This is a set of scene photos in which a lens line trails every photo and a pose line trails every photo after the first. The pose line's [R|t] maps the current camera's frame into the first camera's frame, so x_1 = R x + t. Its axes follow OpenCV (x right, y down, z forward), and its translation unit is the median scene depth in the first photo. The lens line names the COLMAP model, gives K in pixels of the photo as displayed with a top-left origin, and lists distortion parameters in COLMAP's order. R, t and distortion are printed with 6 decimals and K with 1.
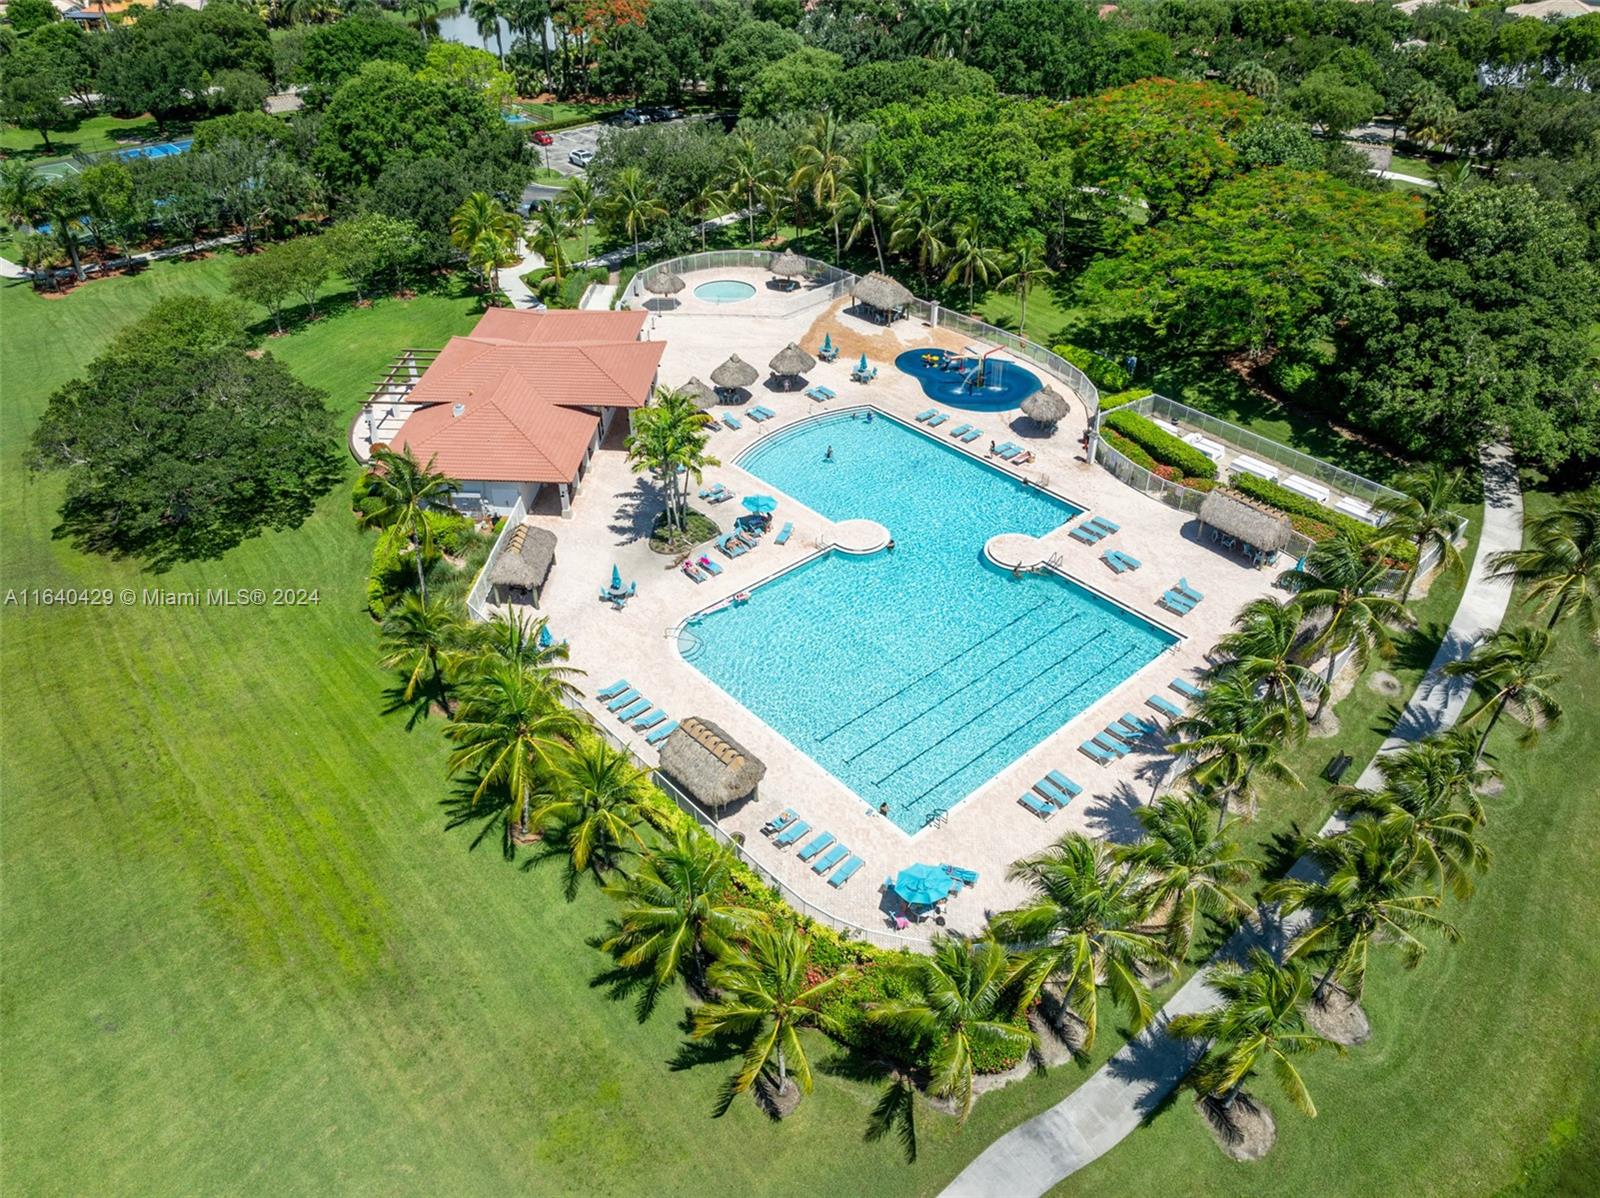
lens RADIAL K [[1144.9, 0, 800.0], [0, 1144.9, 599.0], [0, 0, 1]] dist [-0.003577, -0.000005]
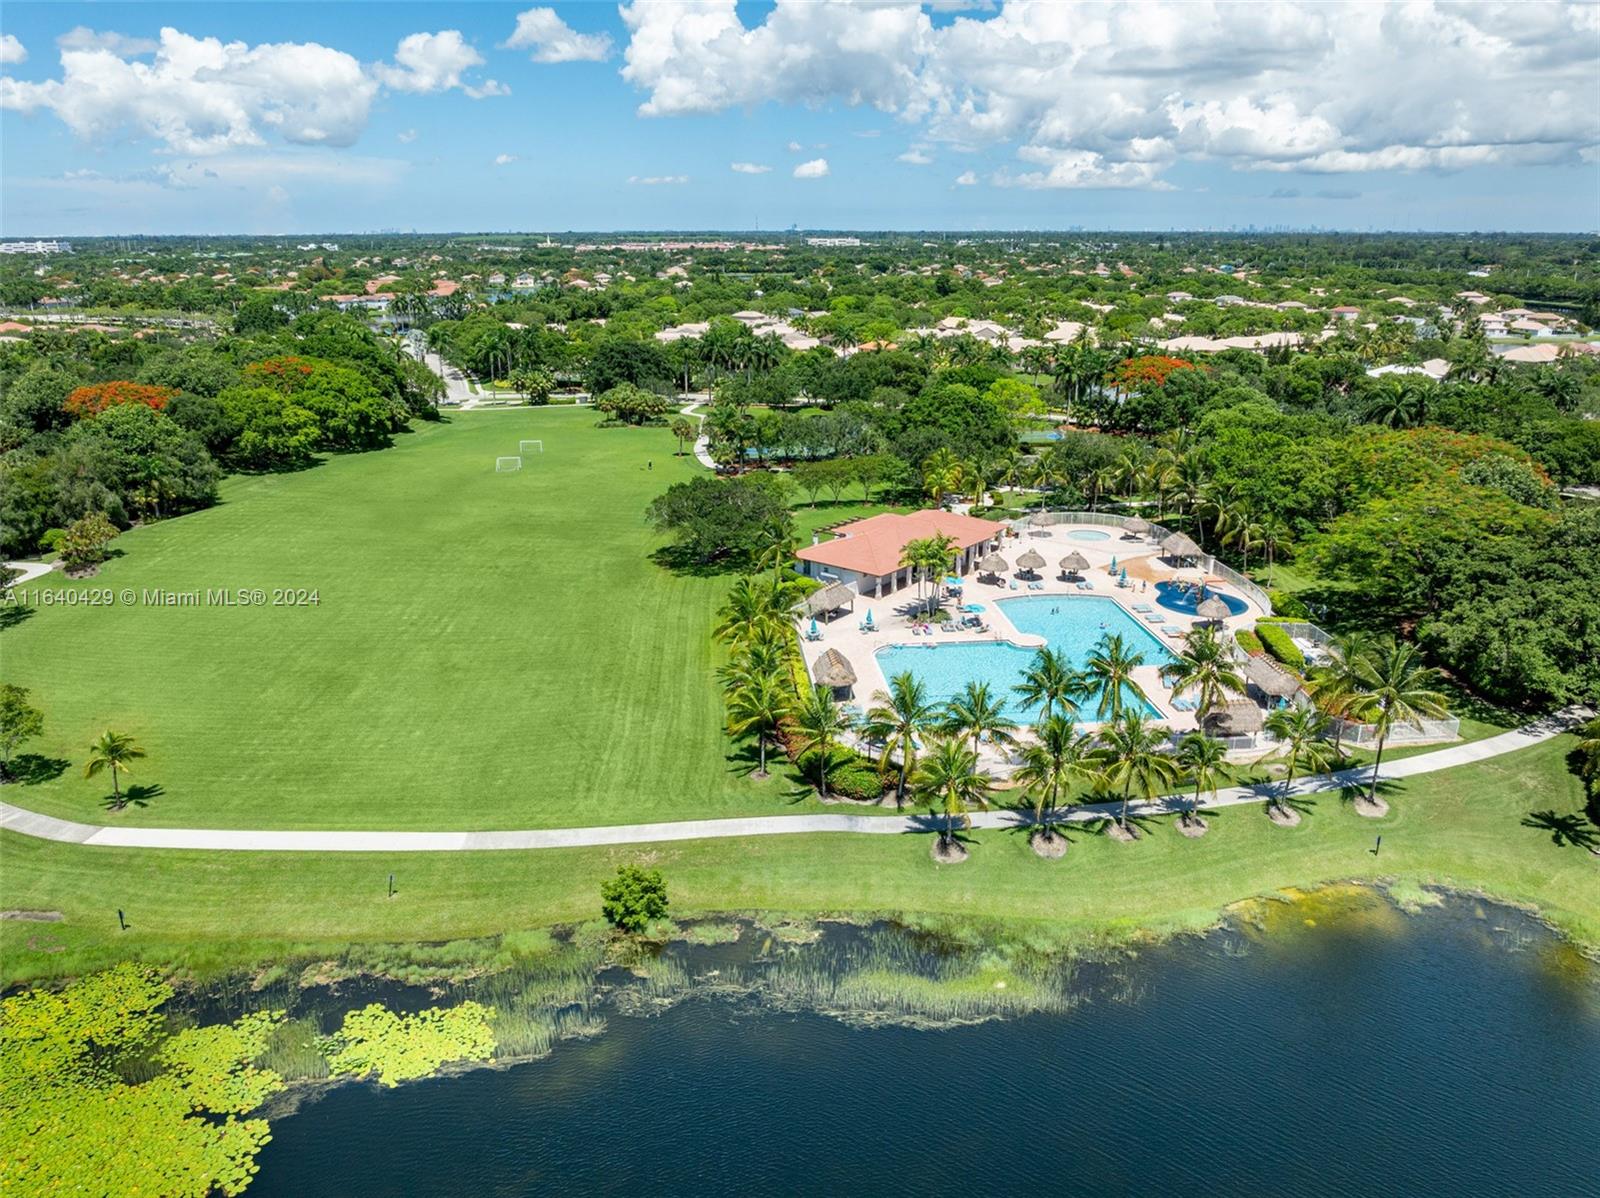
lens RADIAL K [[1144.9, 0, 800.0], [0, 1144.9, 599.0], [0, 0, 1]] dist [-0.003577, -0.000005]
pose [[0.803902, 0.183338, -0.565799, 0.498217], [-0.348585, 0.916026, -0.198456, 0.226881], [0.481902, 0.356768, 0.800304, -0.305651]]
